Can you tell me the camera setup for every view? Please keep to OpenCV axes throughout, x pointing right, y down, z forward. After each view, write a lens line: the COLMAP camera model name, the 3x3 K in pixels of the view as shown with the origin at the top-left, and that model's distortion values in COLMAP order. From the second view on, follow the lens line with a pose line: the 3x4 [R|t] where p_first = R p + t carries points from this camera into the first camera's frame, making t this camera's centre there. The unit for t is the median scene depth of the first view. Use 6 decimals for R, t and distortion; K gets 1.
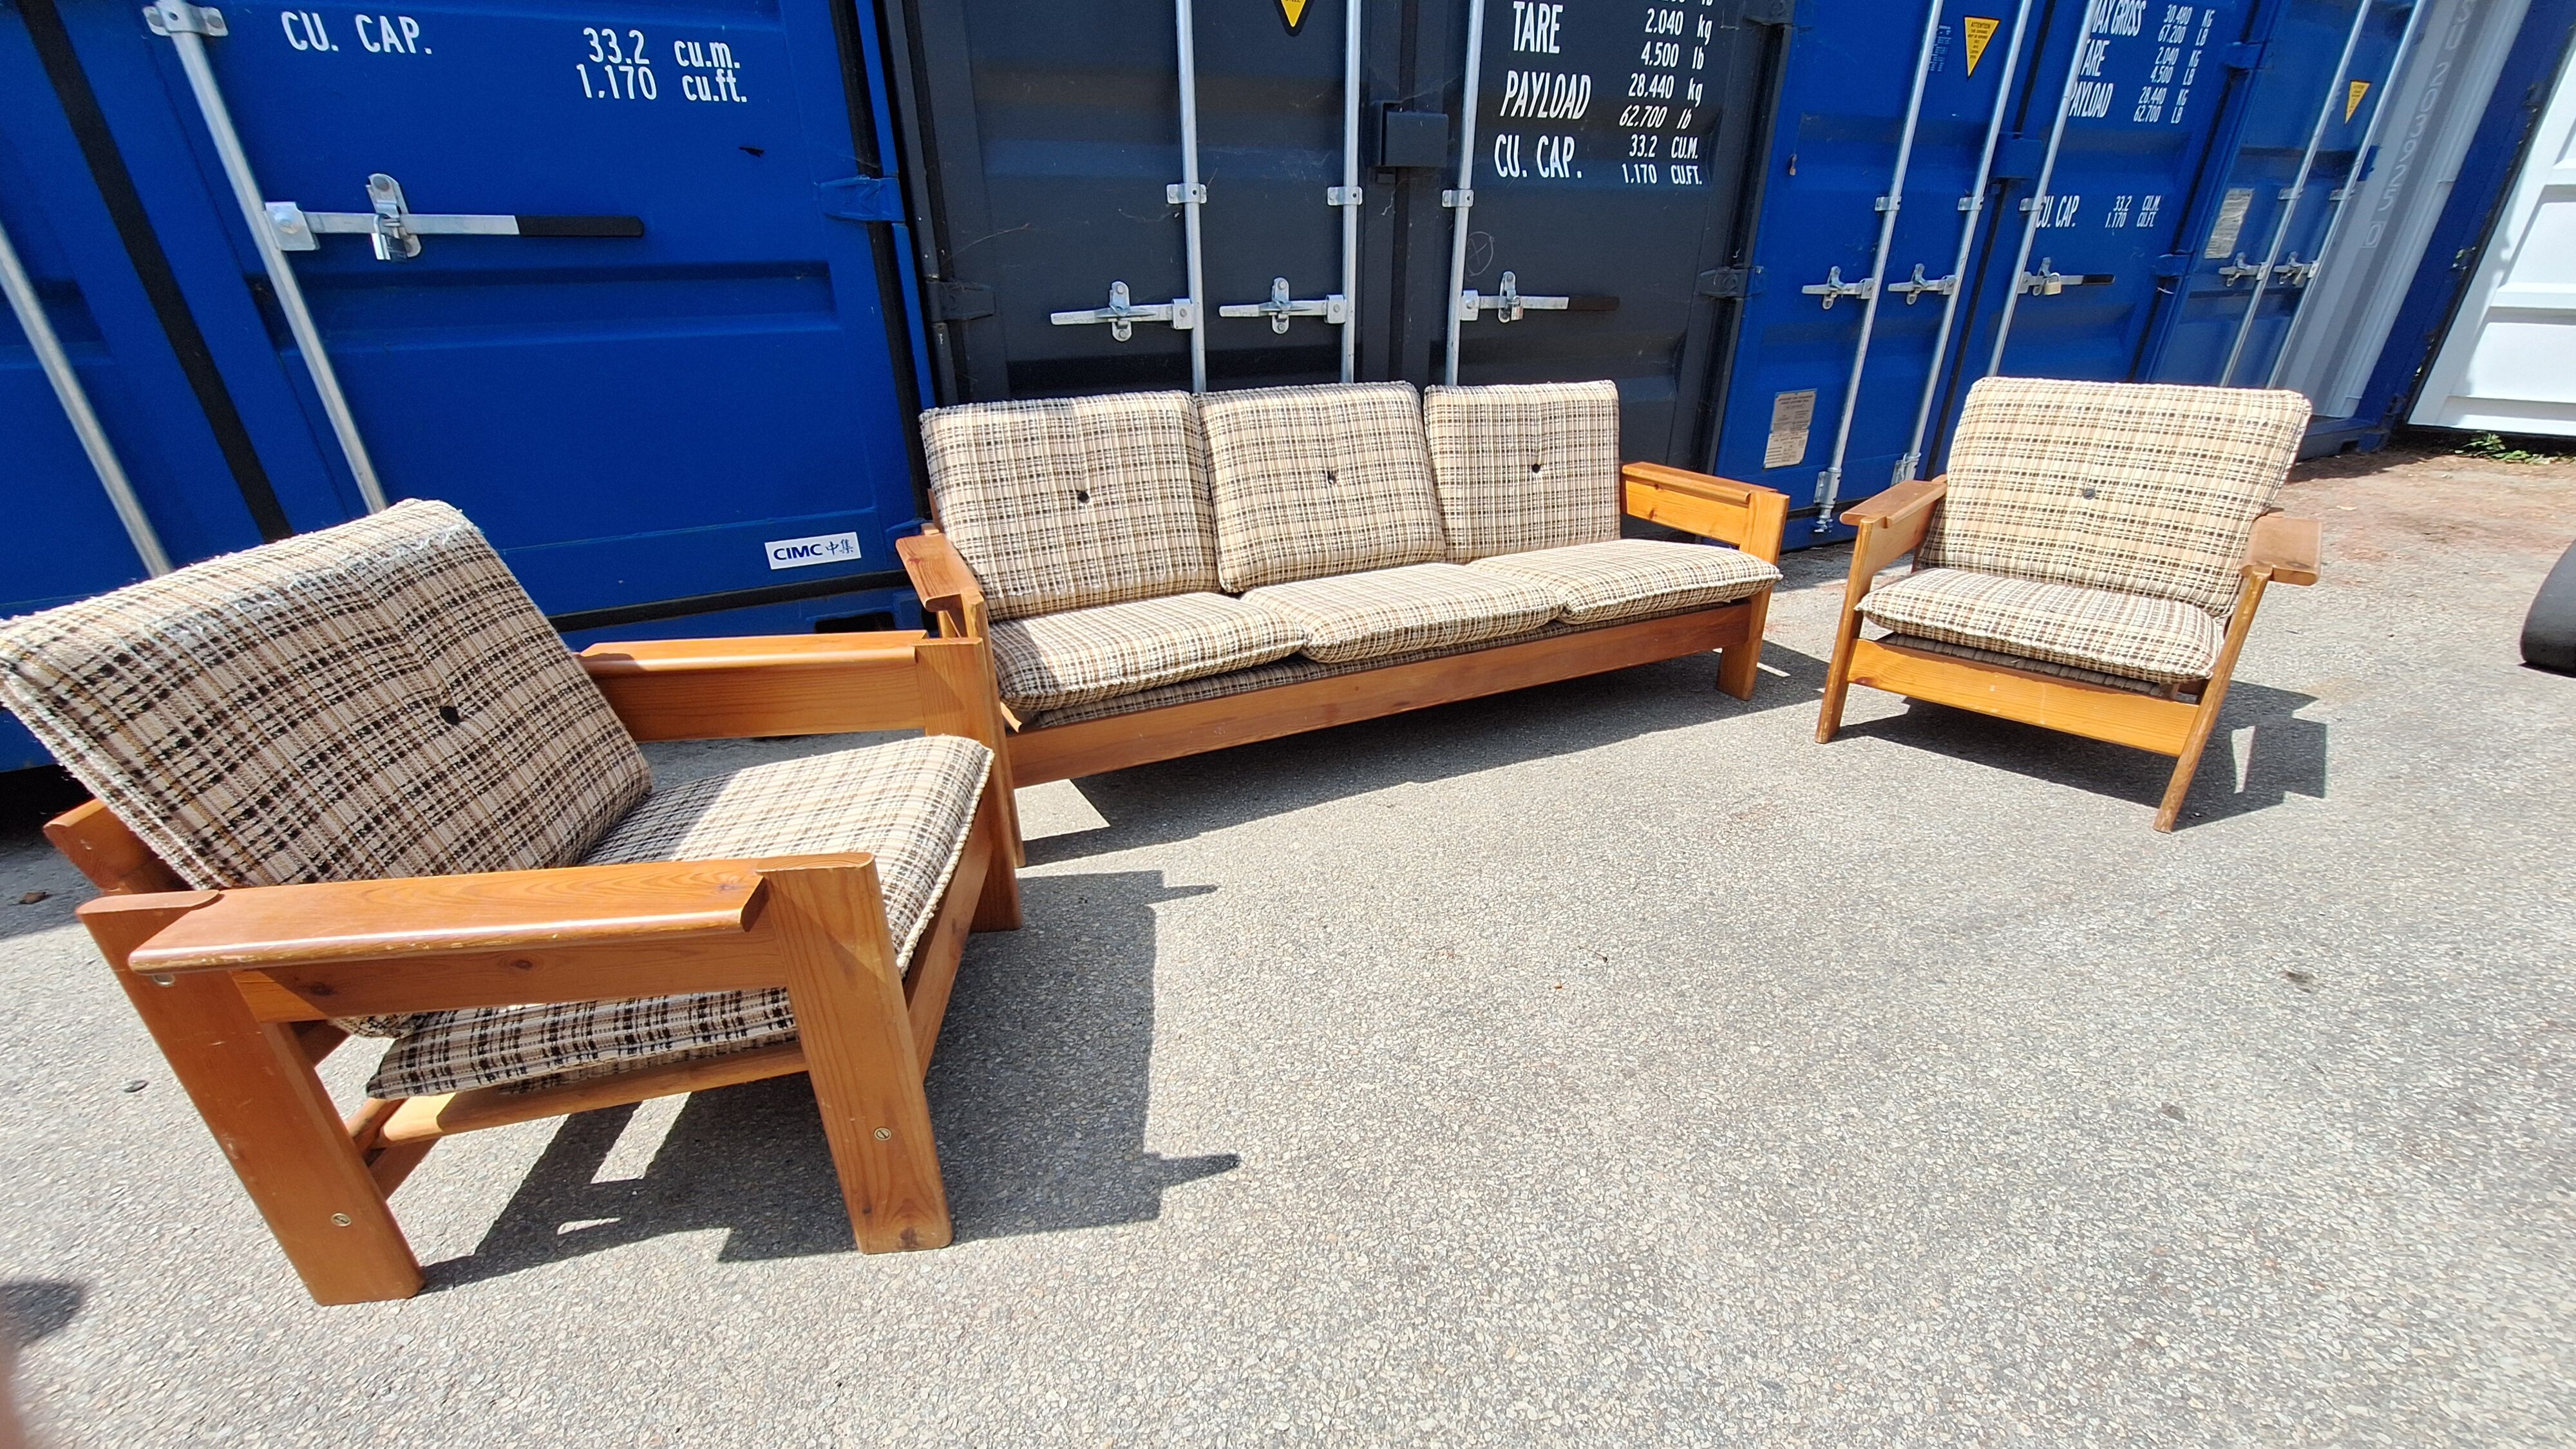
lens RADIAL K [[1026.6, 0, 1290.7], [0, 1026.6, 753.1], [0, 0, 1]] dist [-0.003843, 0.000114]
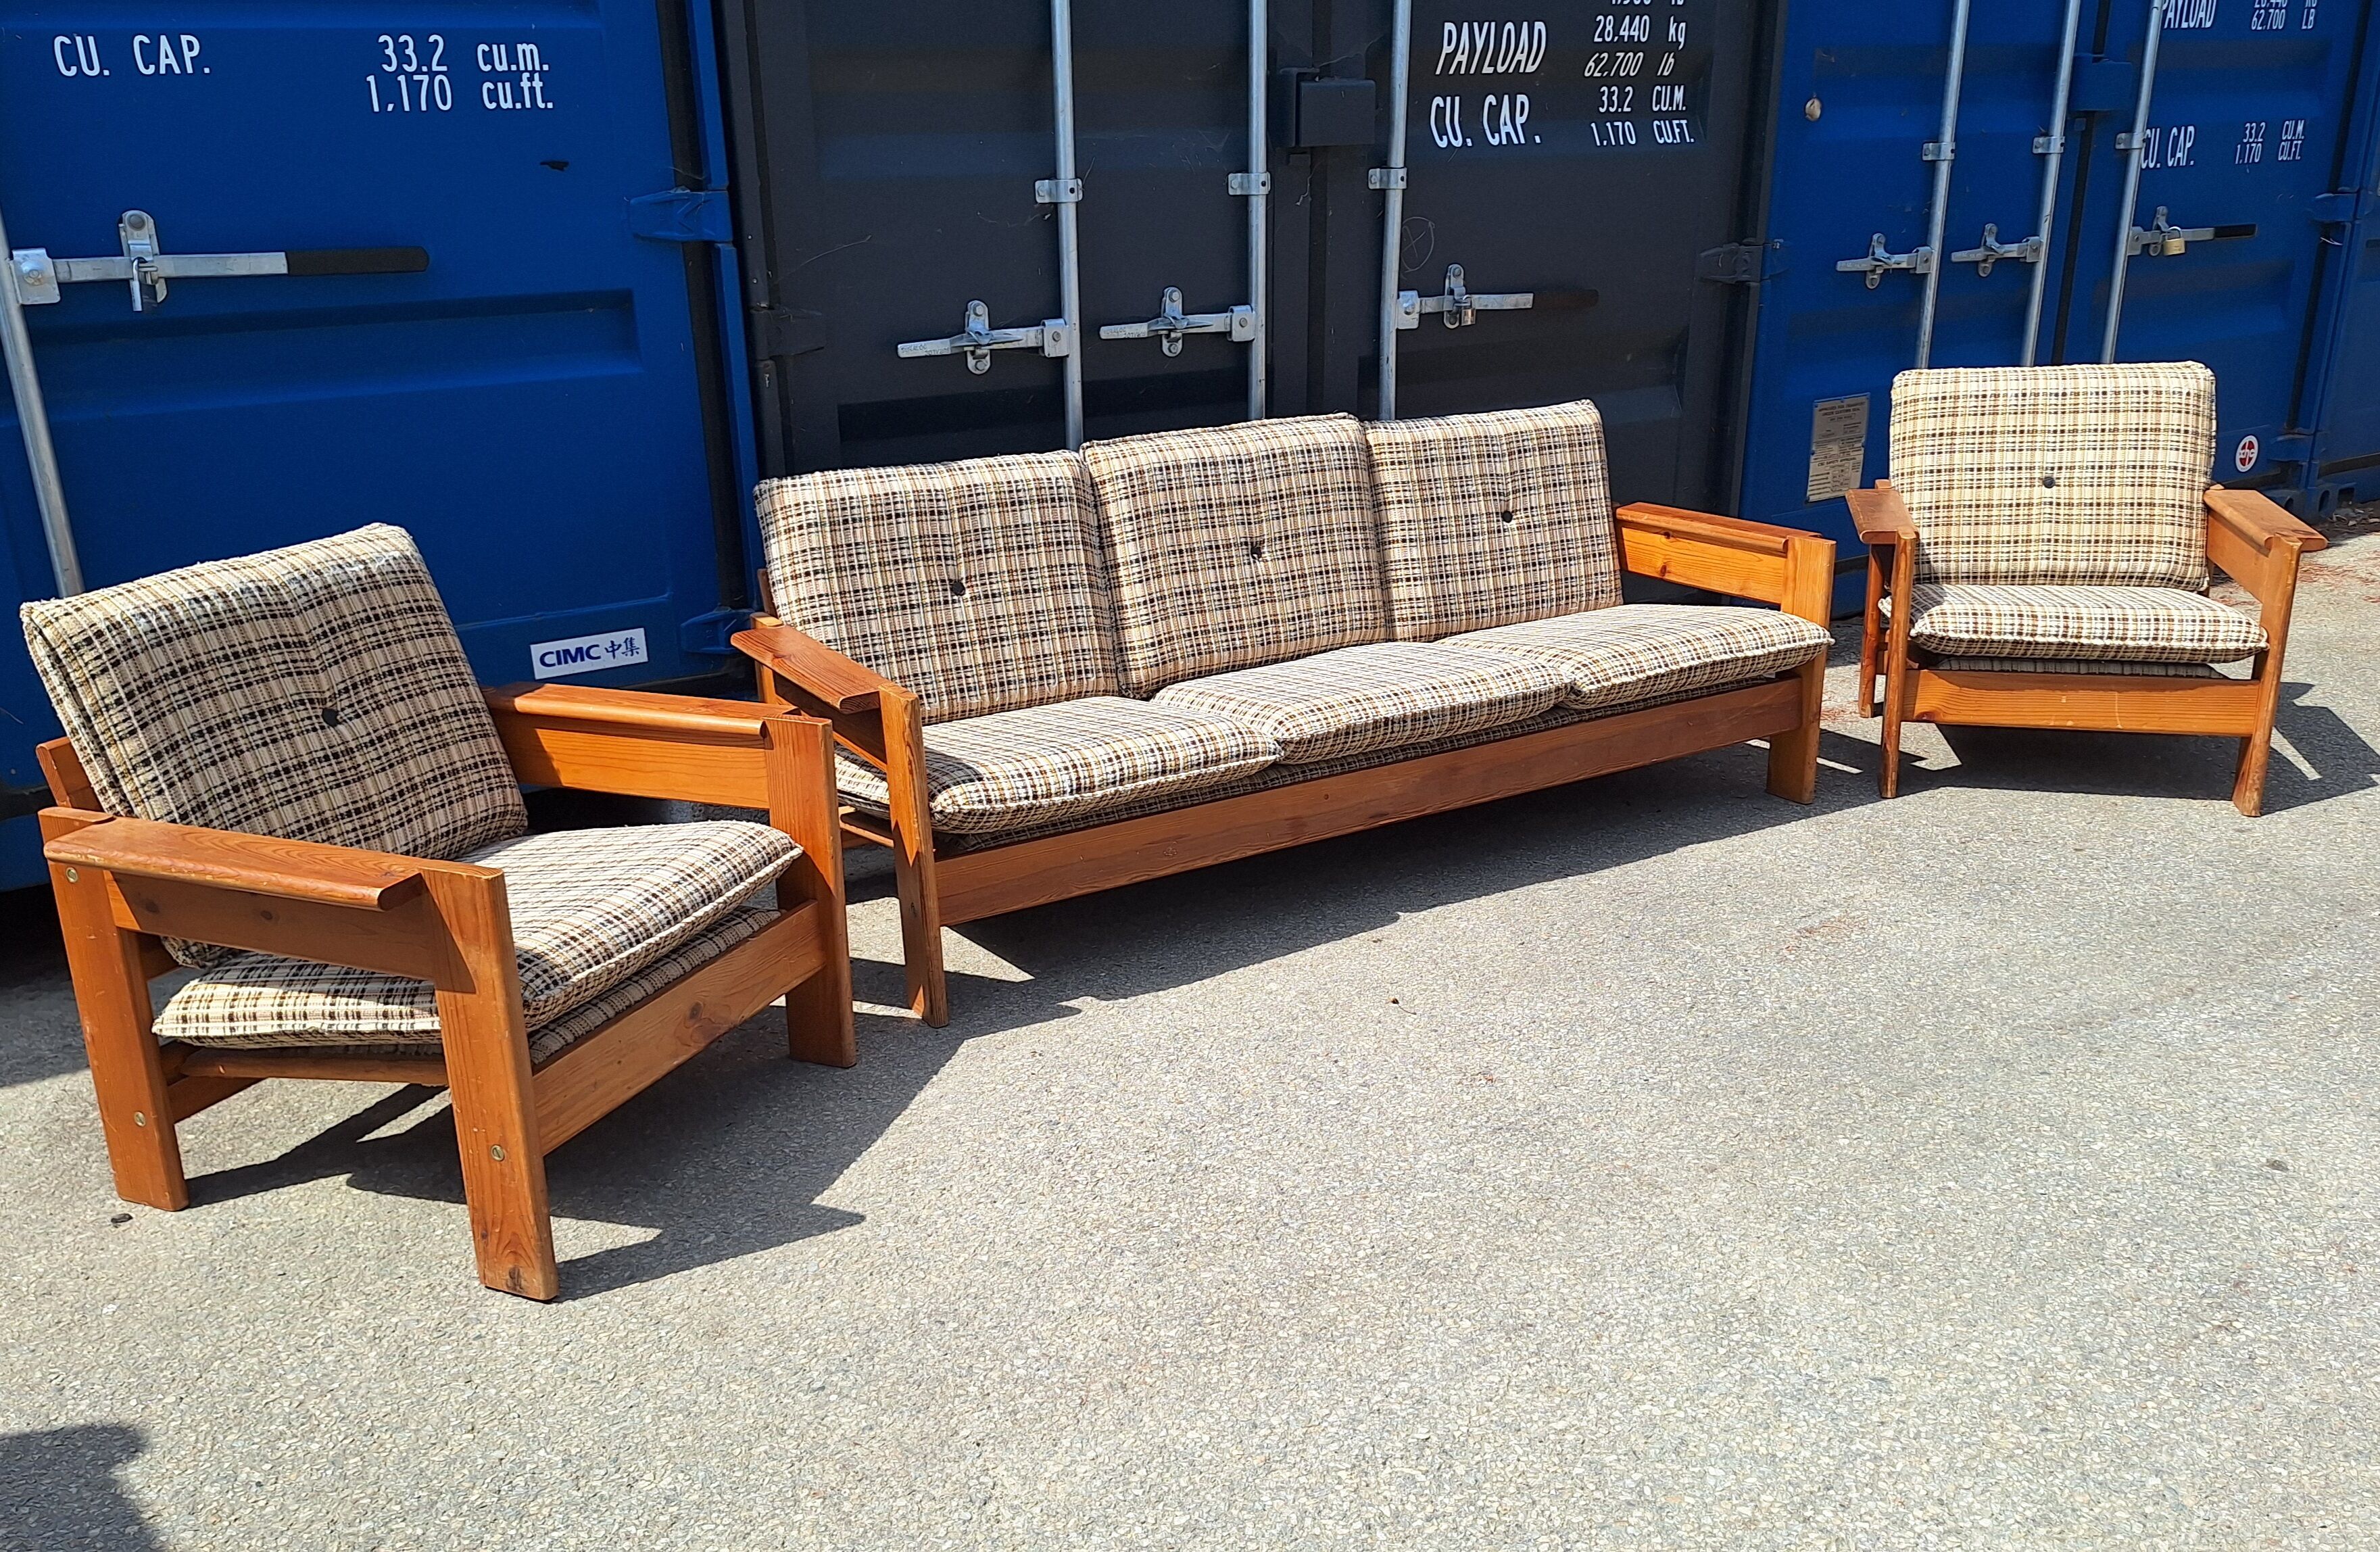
lens RADIAL K [[1901.1, 0, 1171.3], [0, 1901.1, 796.7], [0, 0, 1]] dist [0.121797, -0.186601]
pose [[0.995031, -0.042932, 0.089833, -0.171783], [0.053548, 0.991411, -0.119319, 0.097343], [-0.083938, 0.123537, 0.988784, -0.414855]]
